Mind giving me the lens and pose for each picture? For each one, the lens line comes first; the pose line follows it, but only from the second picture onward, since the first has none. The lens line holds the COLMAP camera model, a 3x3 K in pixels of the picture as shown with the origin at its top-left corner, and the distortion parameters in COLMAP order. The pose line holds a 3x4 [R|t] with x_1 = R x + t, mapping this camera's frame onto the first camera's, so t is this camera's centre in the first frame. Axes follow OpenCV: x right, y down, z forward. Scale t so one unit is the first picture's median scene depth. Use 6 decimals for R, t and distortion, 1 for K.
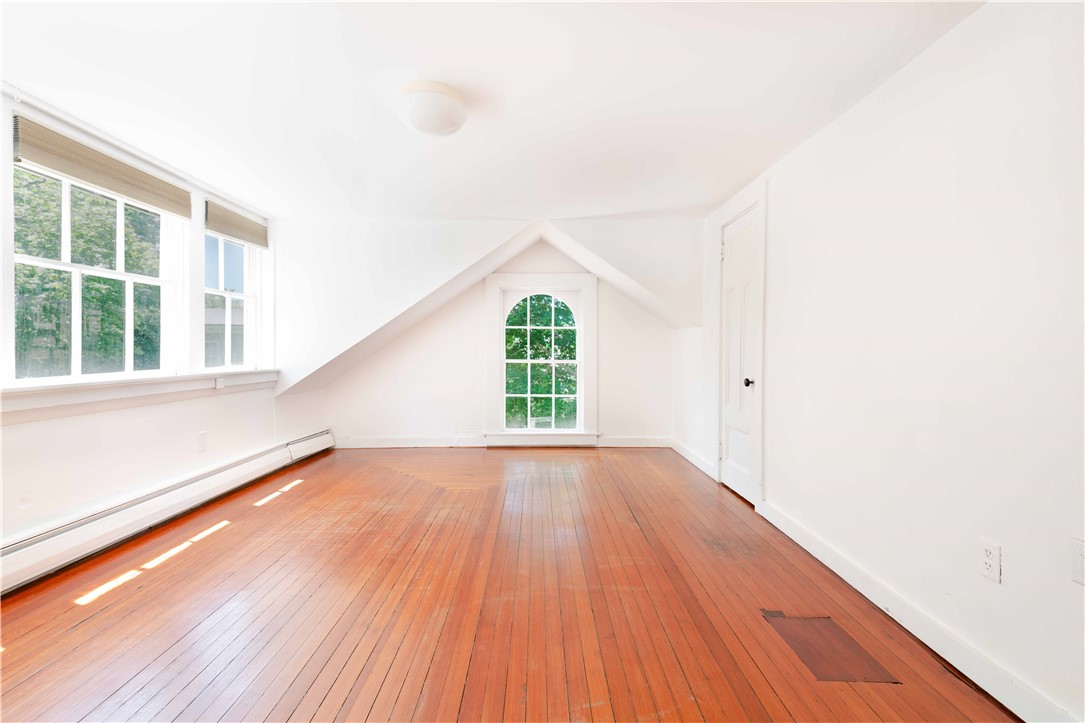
lens RADIAL K [[491.5, 0, 543.9], [0, 491.5, 334.9], [0, 0, 1]] dist [0.045424, -0.000810]
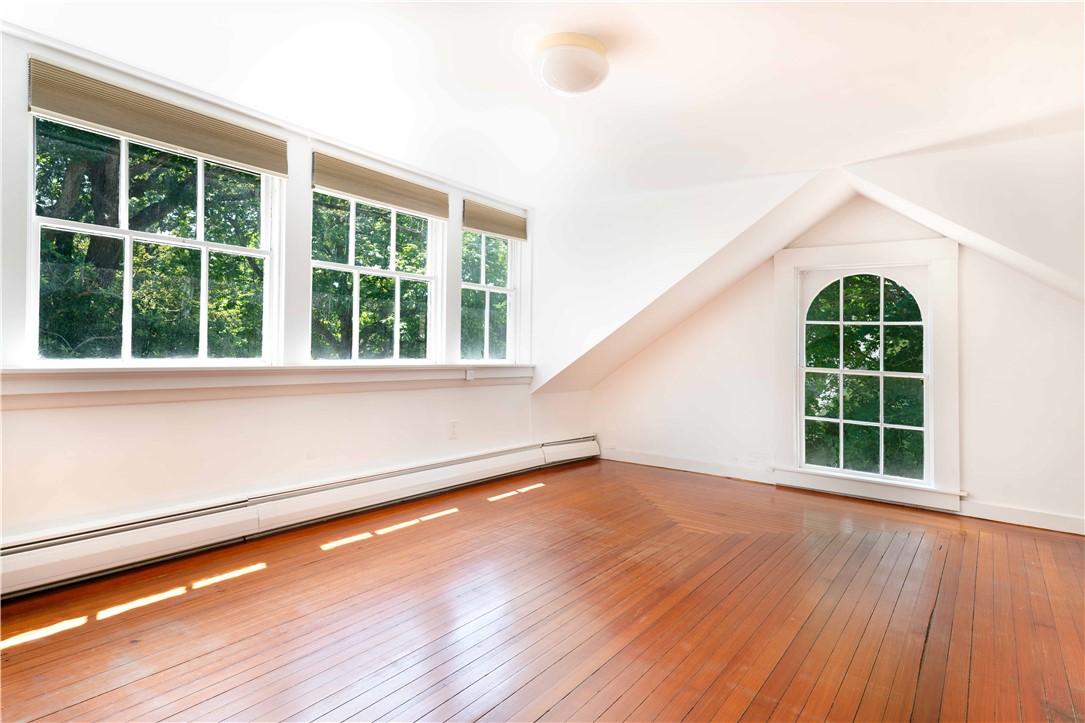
lens RADIAL K [[614.4, 0, 556.1], [0, 614.4, 318.8], [0, 0, 1]] dist [0.049135, -0.000741]
pose [[0.814404, -0.000003, -0.580299, 0.235160], [-0.015248, 0.999655, -0.021405, 0.006177], [0.580098, 0.026280, 0.814122, 0.075778]]
